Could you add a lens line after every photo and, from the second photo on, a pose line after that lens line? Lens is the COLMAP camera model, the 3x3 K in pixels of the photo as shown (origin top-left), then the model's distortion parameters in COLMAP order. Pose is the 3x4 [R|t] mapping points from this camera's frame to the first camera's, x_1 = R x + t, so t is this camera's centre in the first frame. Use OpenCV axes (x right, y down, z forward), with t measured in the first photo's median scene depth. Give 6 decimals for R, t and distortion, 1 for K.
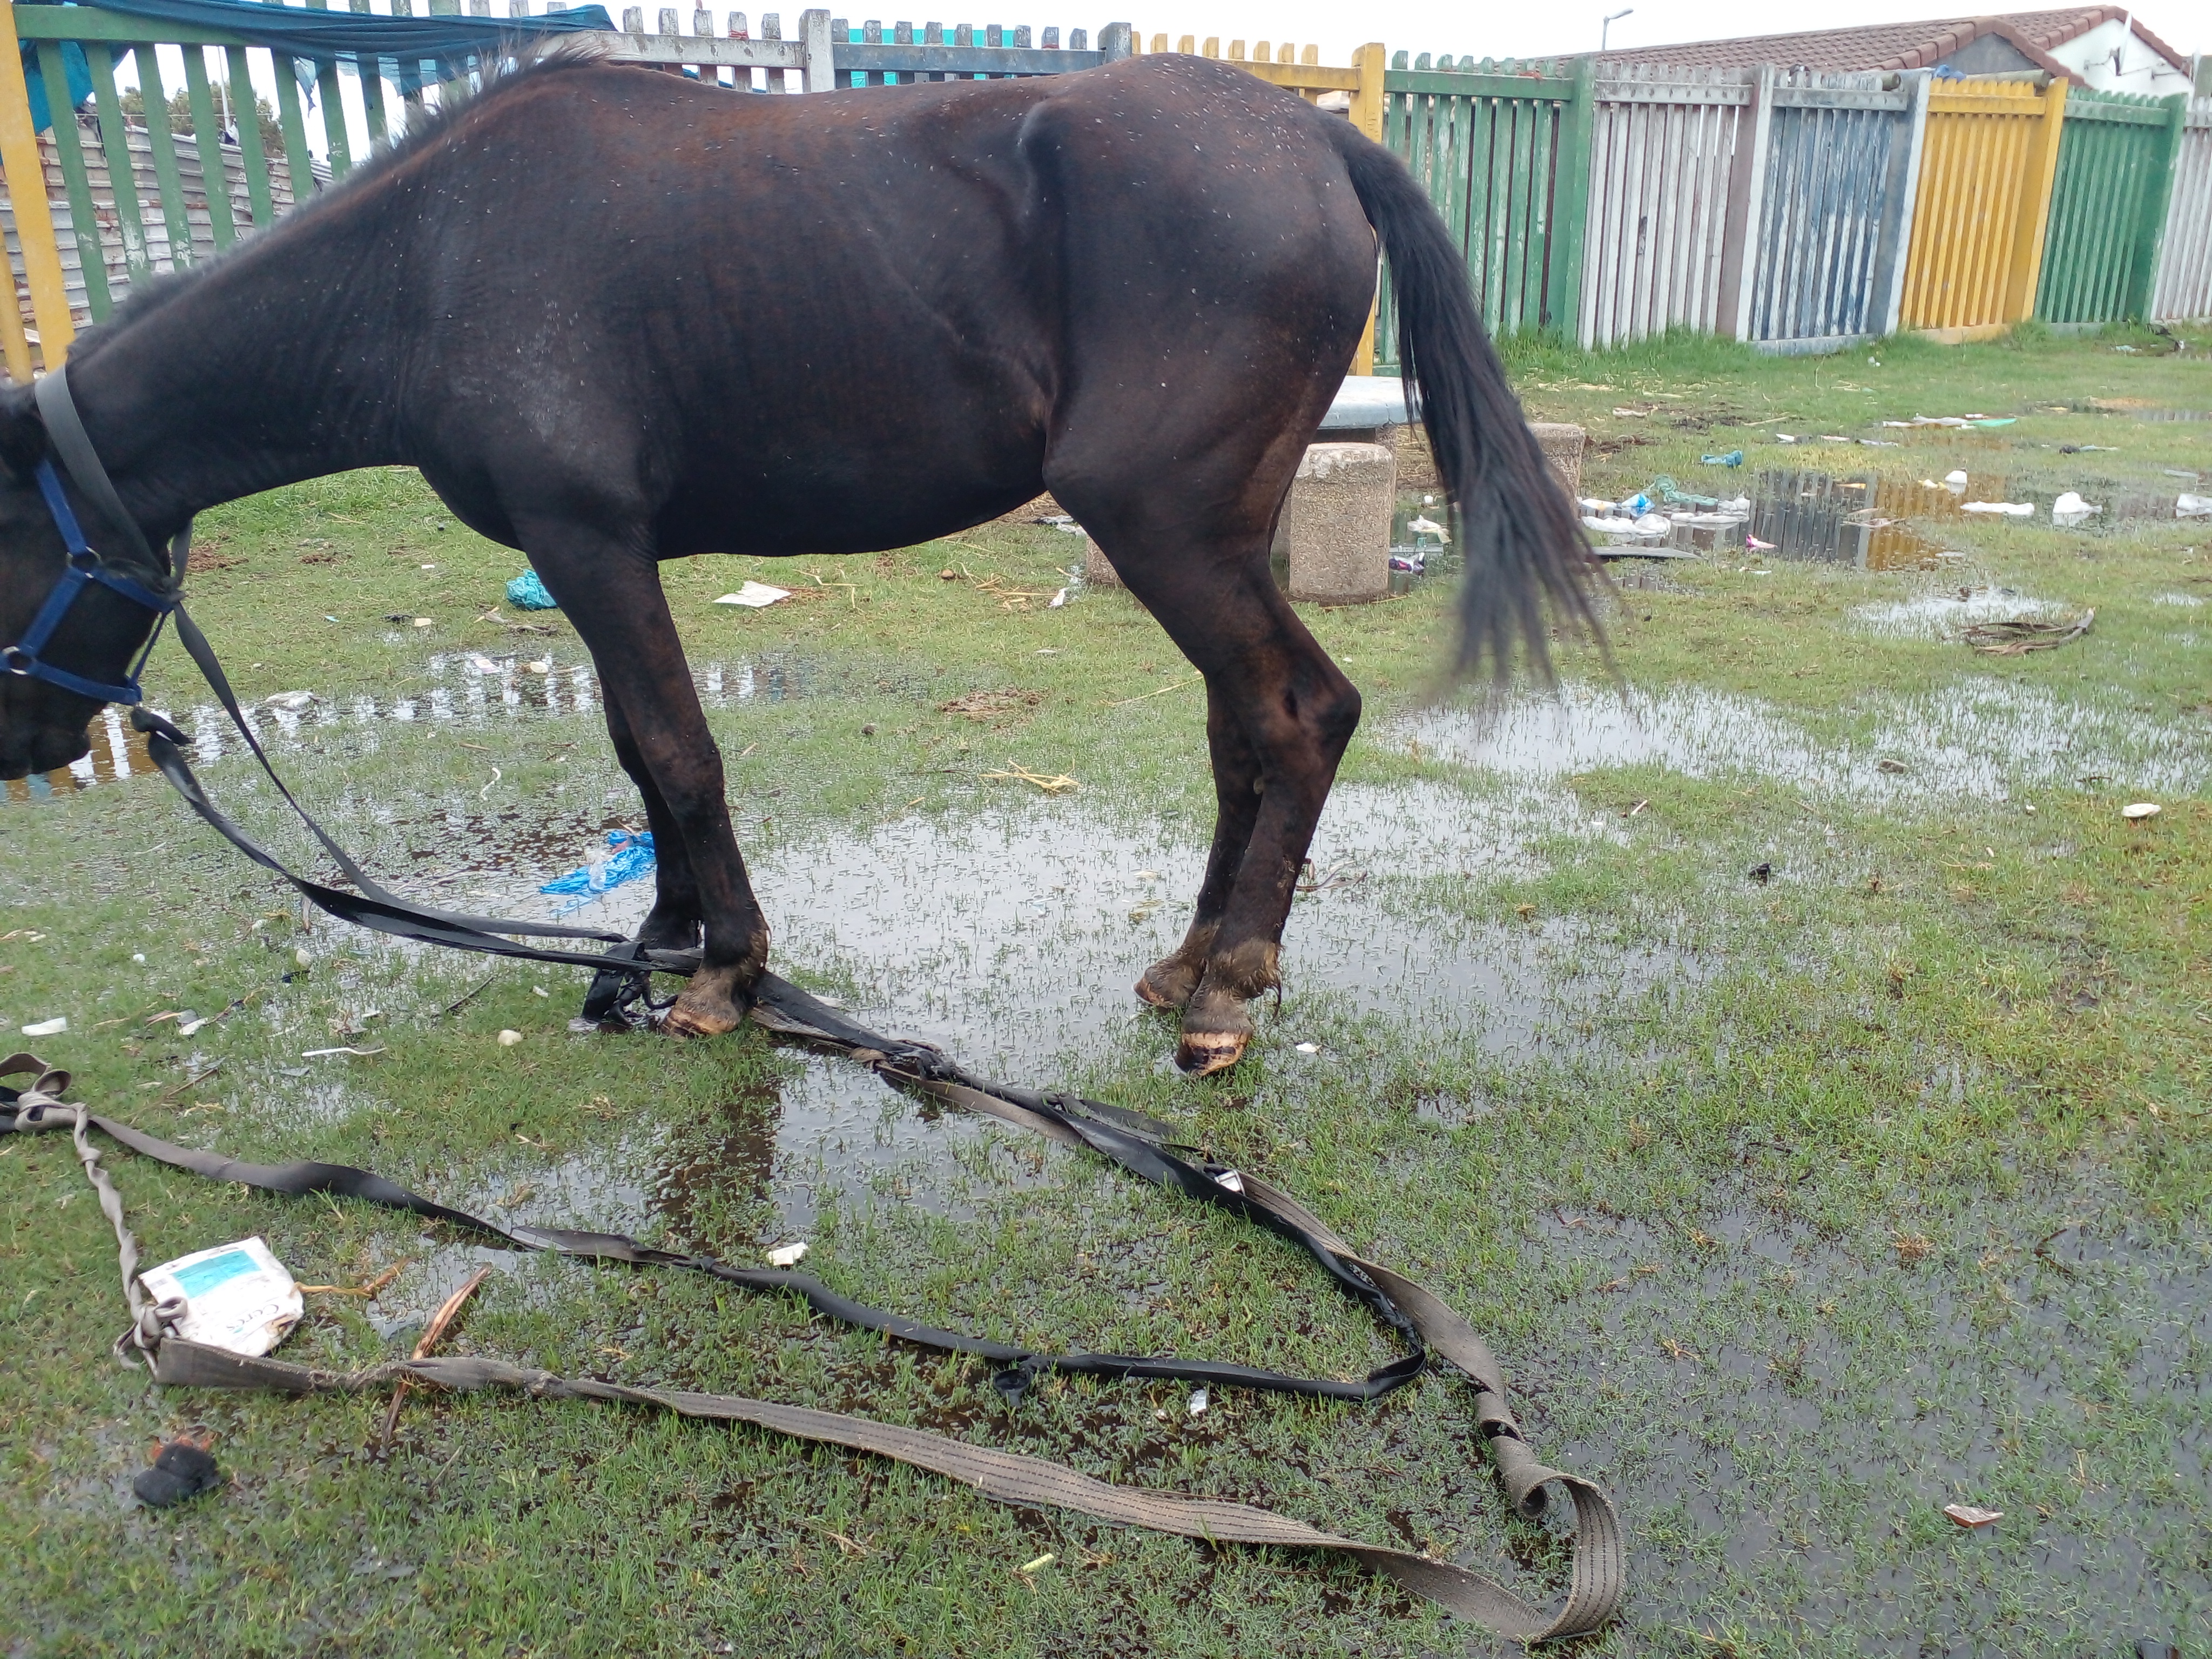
lens RADIAL K [[1765.1, 0, 1117.5], [0, 1765.1, 808.7], [0, 0, 1]] dist [0.025527, -0.055876]
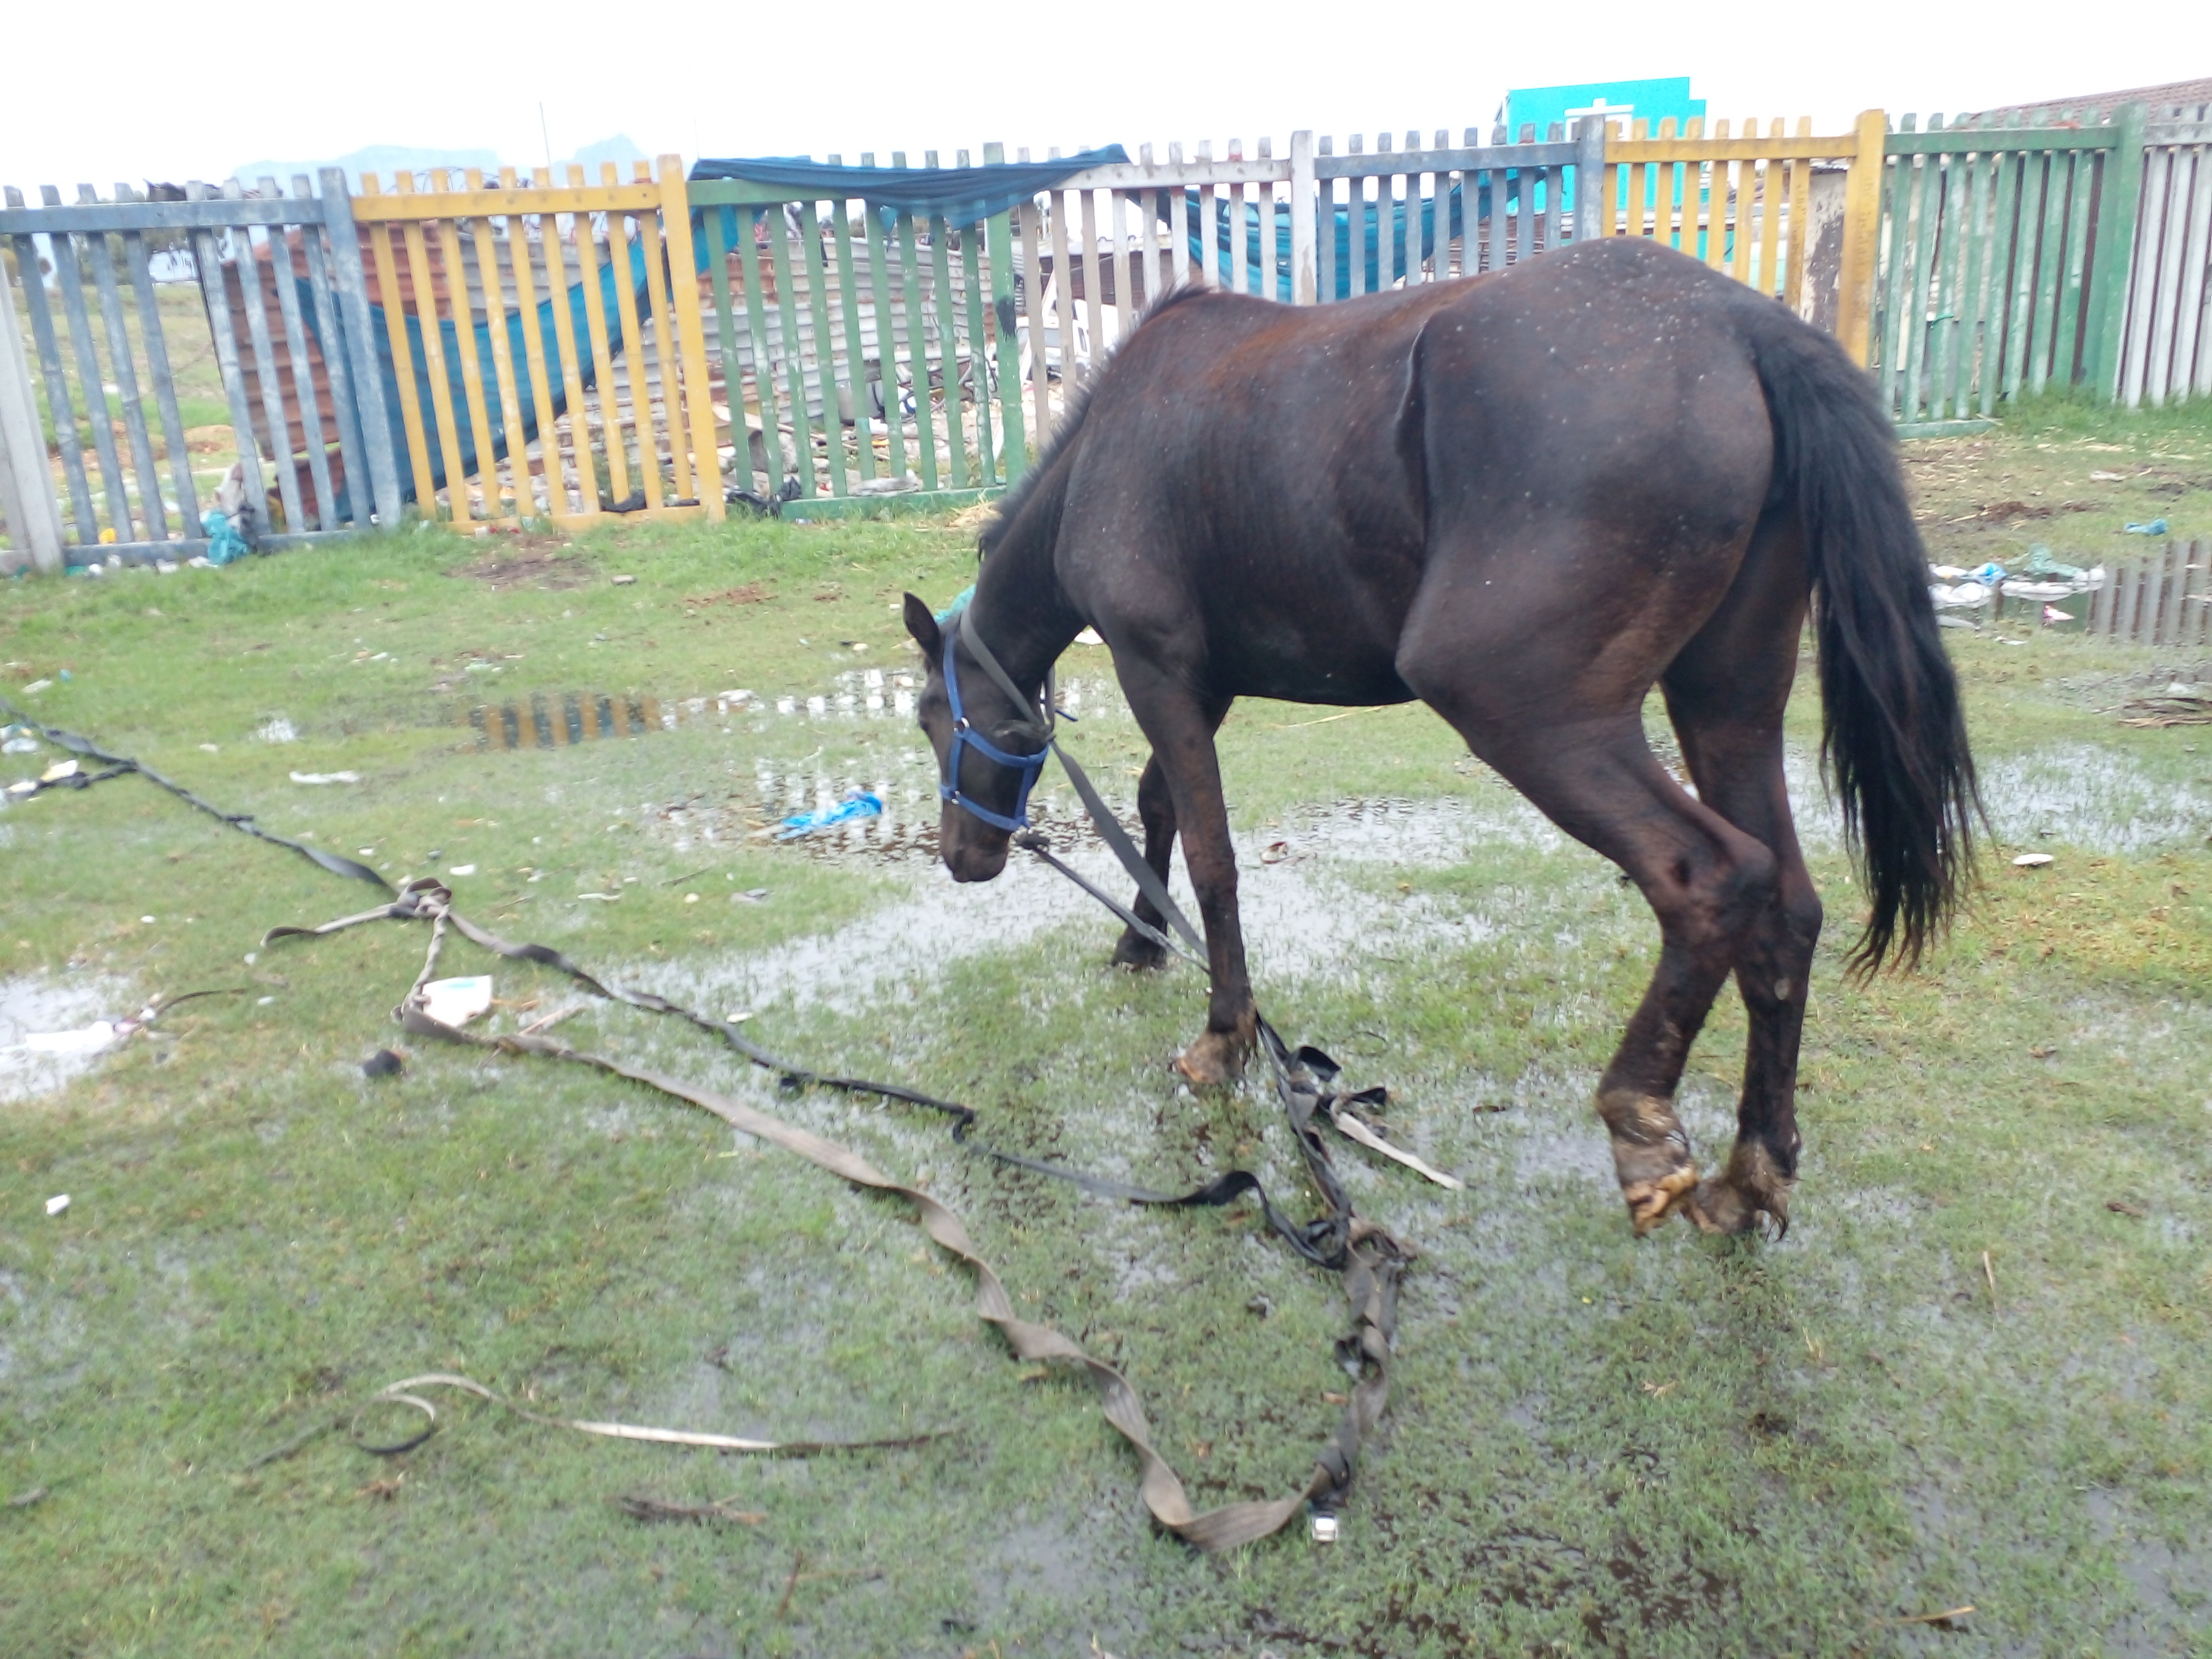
lens RADIAL K [[1765.1, 0, 1102.4], [0, 1765.1, 830.2], [0, 0, 1]] dist [0.025527, -0.055876]
pose [[0.923255, 0.071977, -0.377385, 0.183218], [-0.077187, 0.997016, 0.001321, 0.010910], [0.376354, 0.027910, 0.926056, -0.104553]]
